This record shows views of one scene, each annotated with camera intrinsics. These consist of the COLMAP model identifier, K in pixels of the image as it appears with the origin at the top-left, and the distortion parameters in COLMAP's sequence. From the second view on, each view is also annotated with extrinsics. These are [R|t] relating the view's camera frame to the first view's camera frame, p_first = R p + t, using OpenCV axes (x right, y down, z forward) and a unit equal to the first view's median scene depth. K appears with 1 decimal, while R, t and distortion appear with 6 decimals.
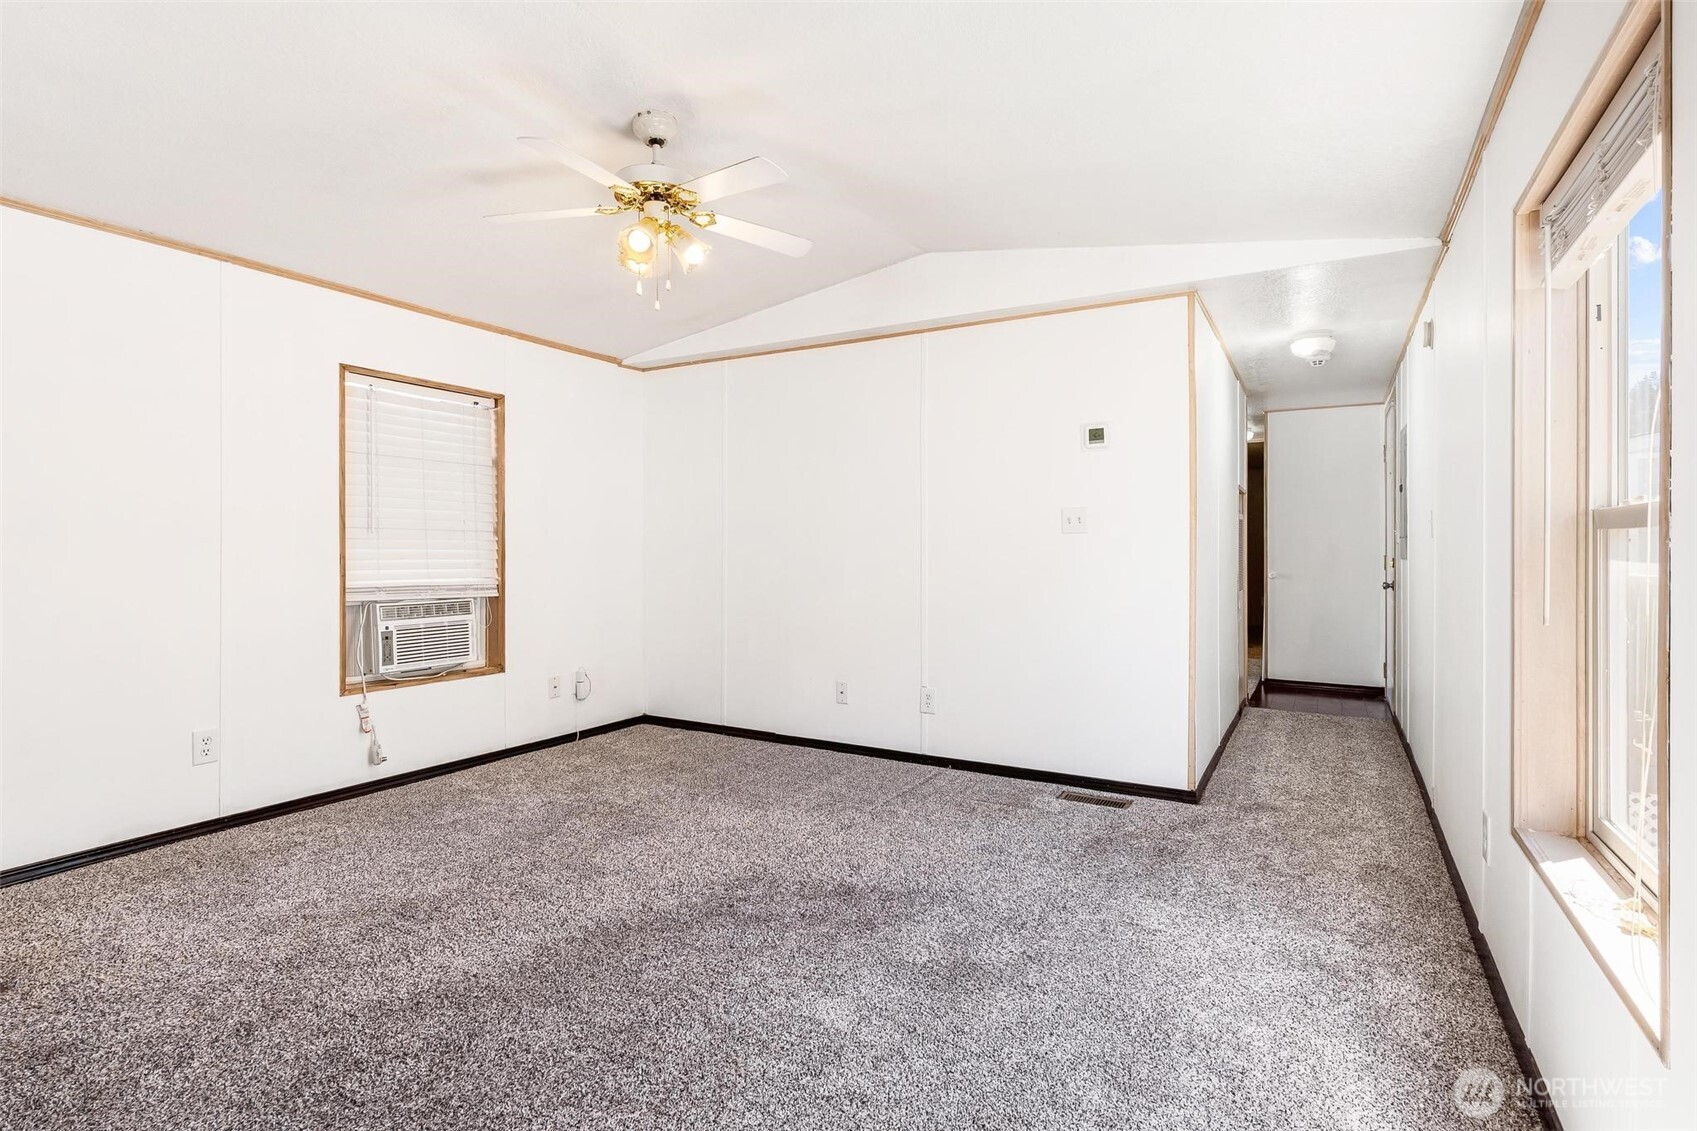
lens RADIAL K [[817.0, 0, 847.6], [0, 817.0, 545.6], [0, 0, 1]] dist [-0.002059, -0.000521]
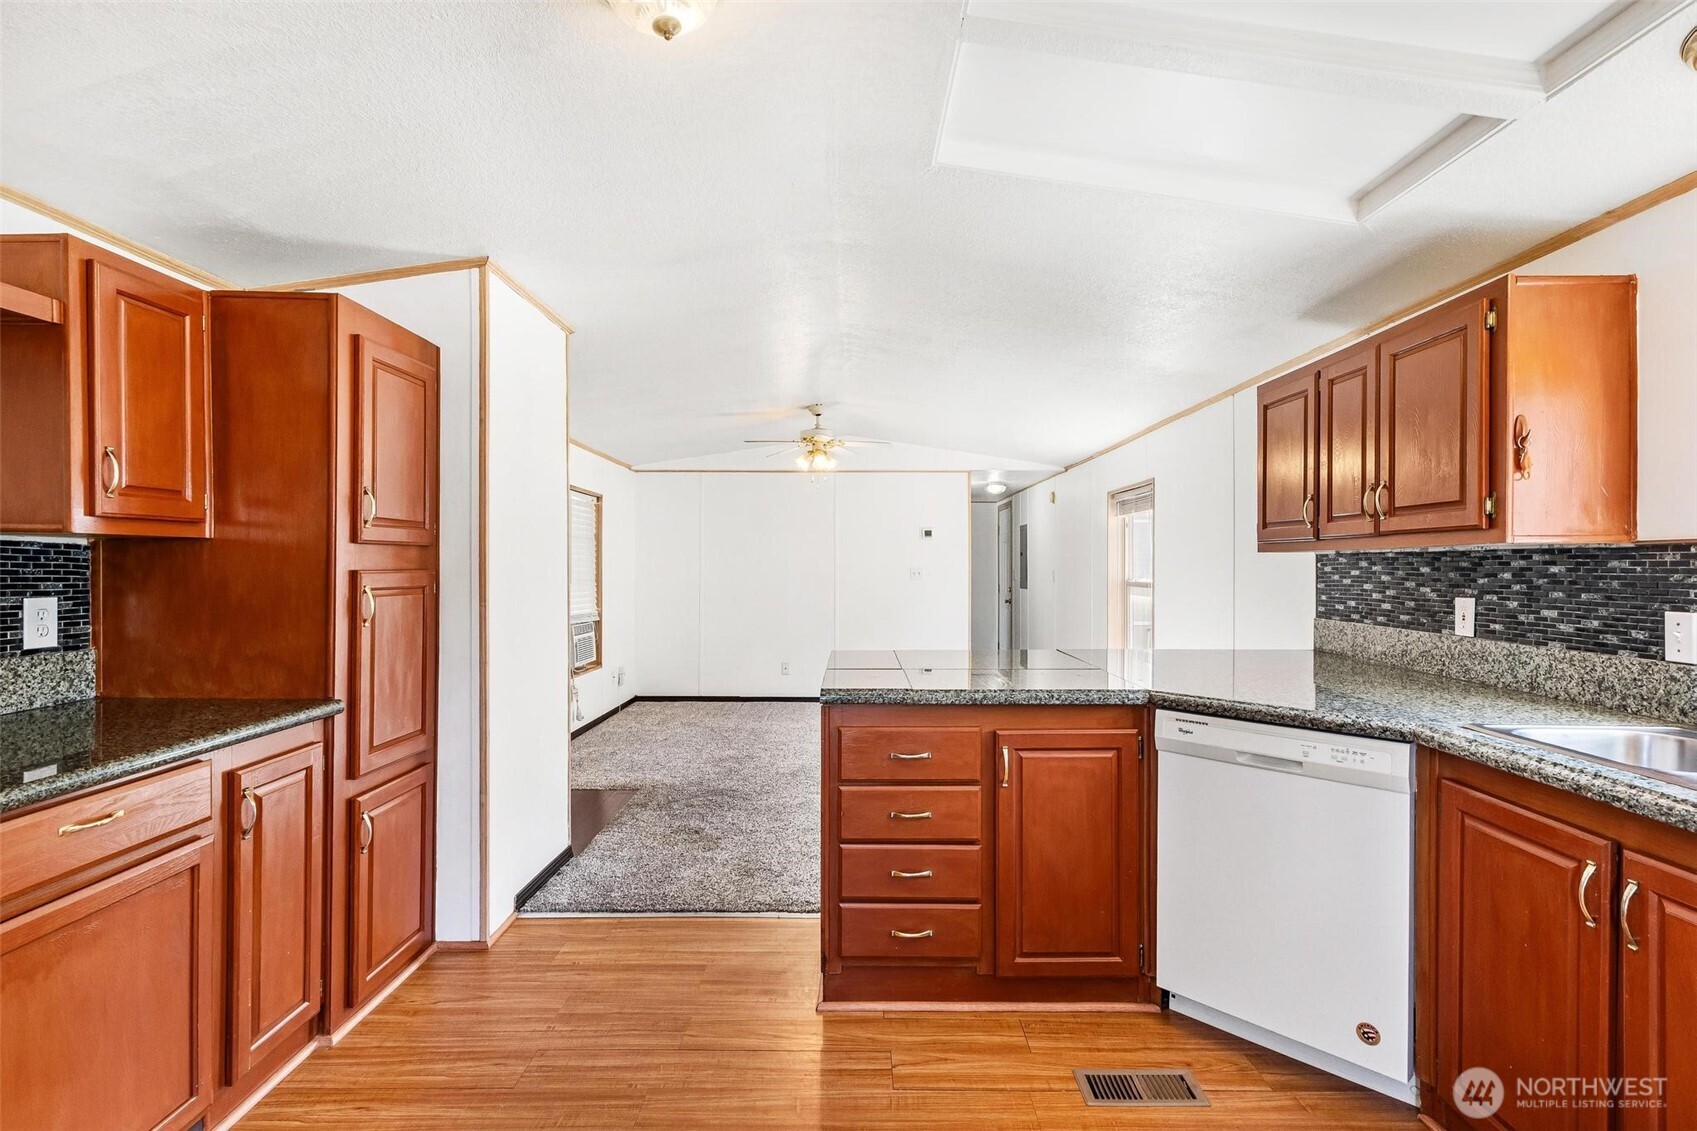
lens RADIAL K [[830.9, 0, 847.7], [0, 830.9, 561.6], [0, 0, 1]] dist [0.002363, -0.000289]
pose [[0.865416, 0.001170, 0.501052, -0.887694], [0.001348, 0.999988, -0.004663, -0.048321], [-0.501052, 0.004711, 0.865404, -0.708800]]
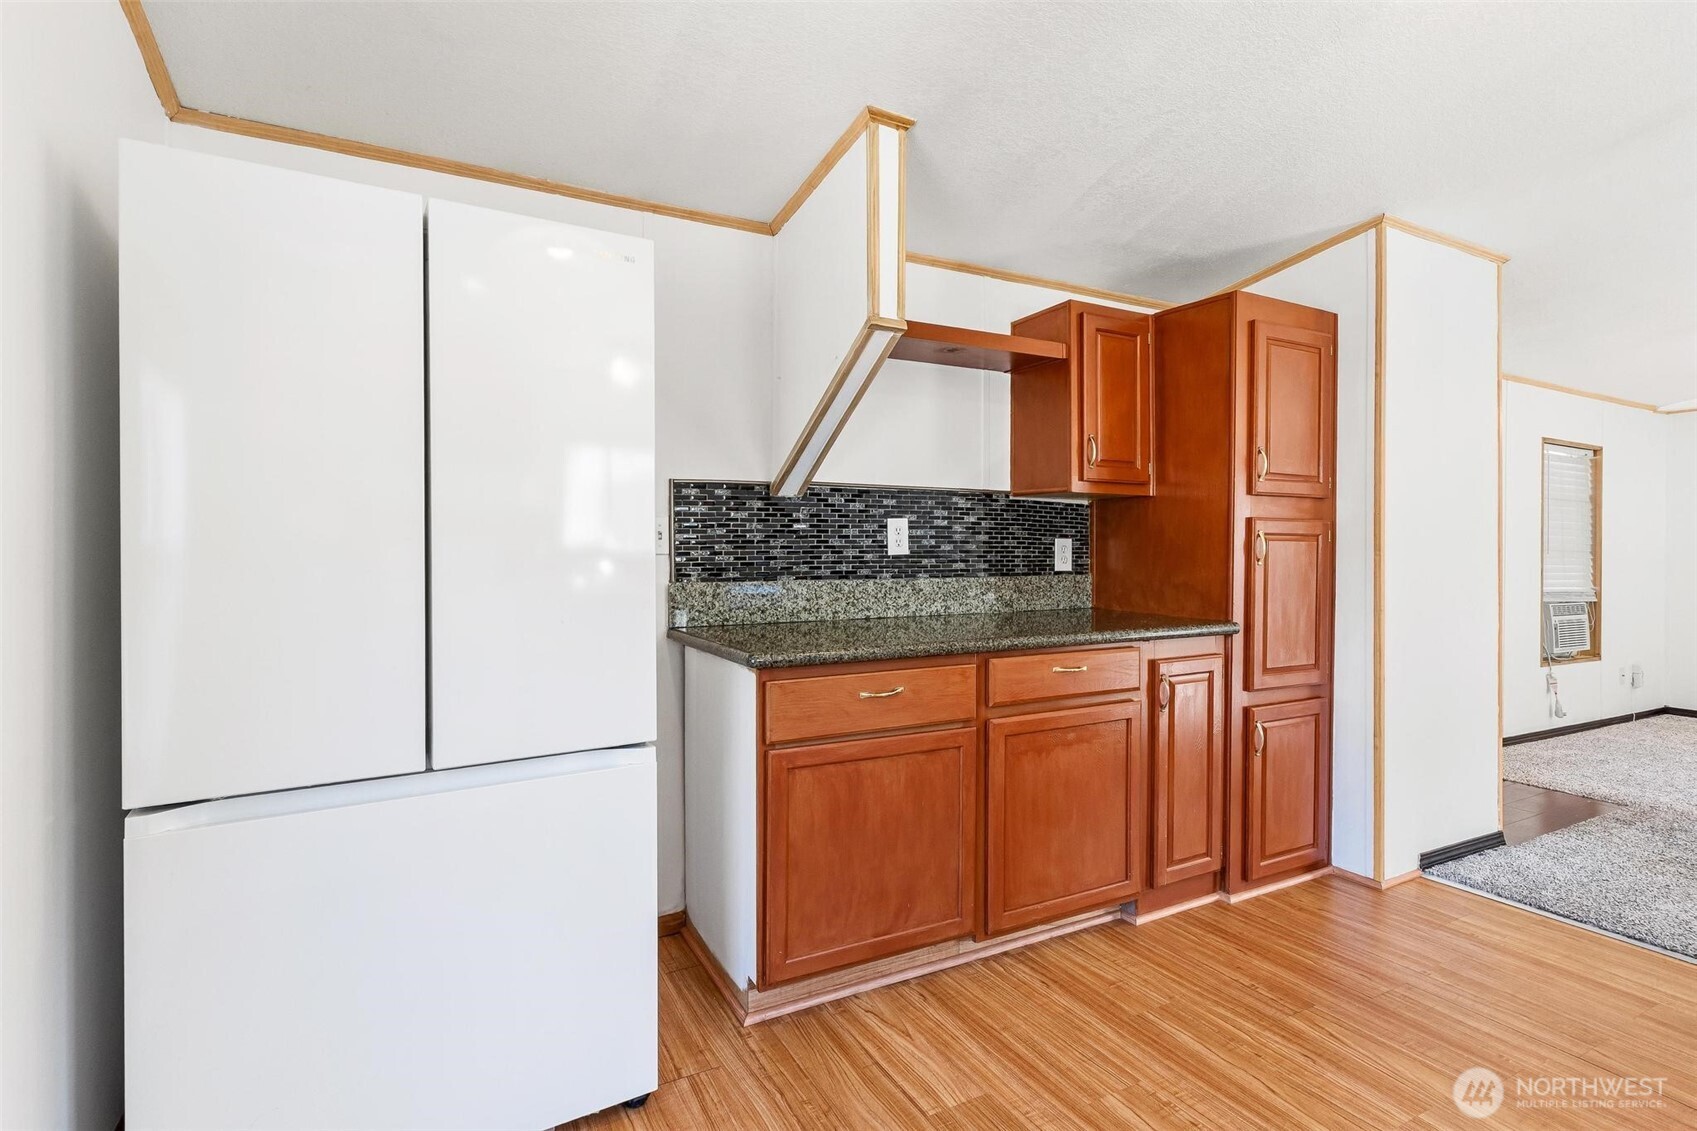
lens RADIAL K [[817.0, 0, 847.6], [0, 817.0, 545.6], [0, 0, 1]] dist [-0.002059, -0.000521]
pose [[0.850536, 0.006695, -0.525874, -0.820317], [-0.008116, 0.999967, -0.000396, -0.017972], [0.525854, 0.004605, 0.850562, -0.795015]]
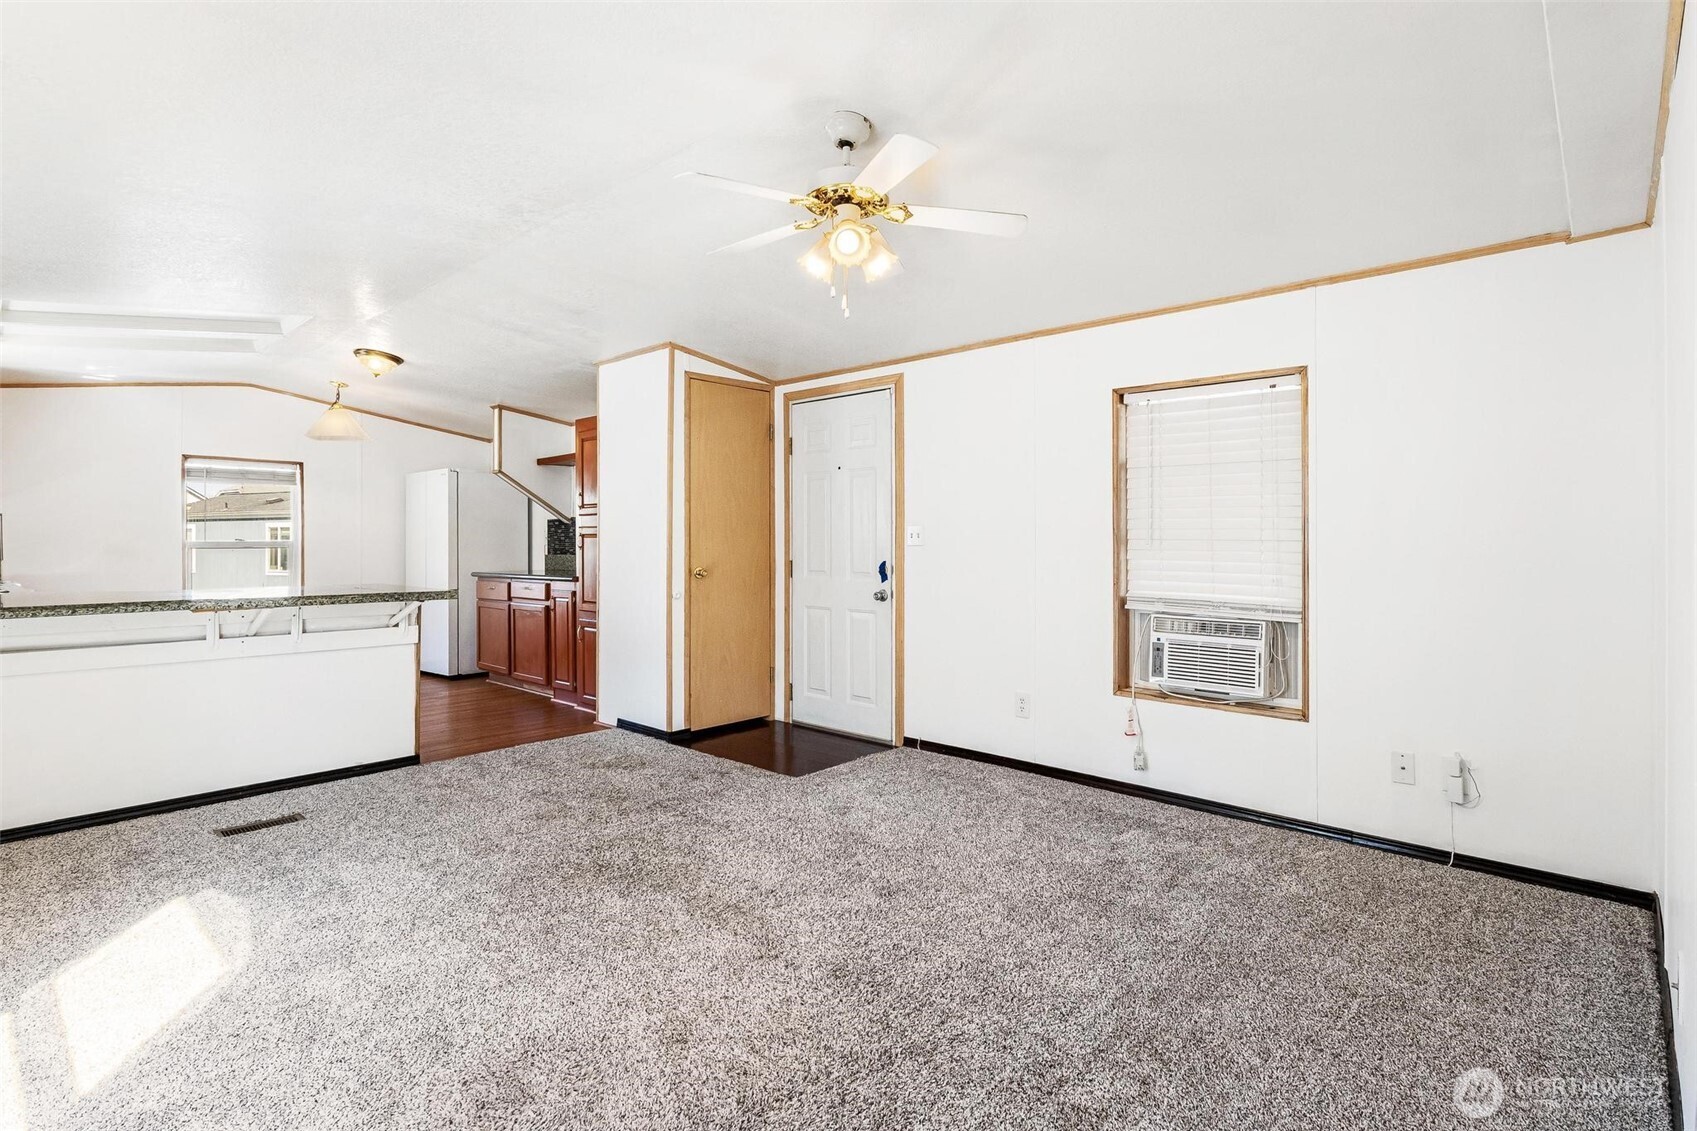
lens RADIAL K [[817.0, 0, 847.6], [0, 817.0, 545.6], [0, 0, 1]] dist [-0.002059, -0.000521]
pose [[-0.212975, 0.002001, -0.977056, 0.467193], [-0.002089, 0.999995, 0.002503, -0.014874], [0.977056, 0.002574, -0.212969, 0.796556]]
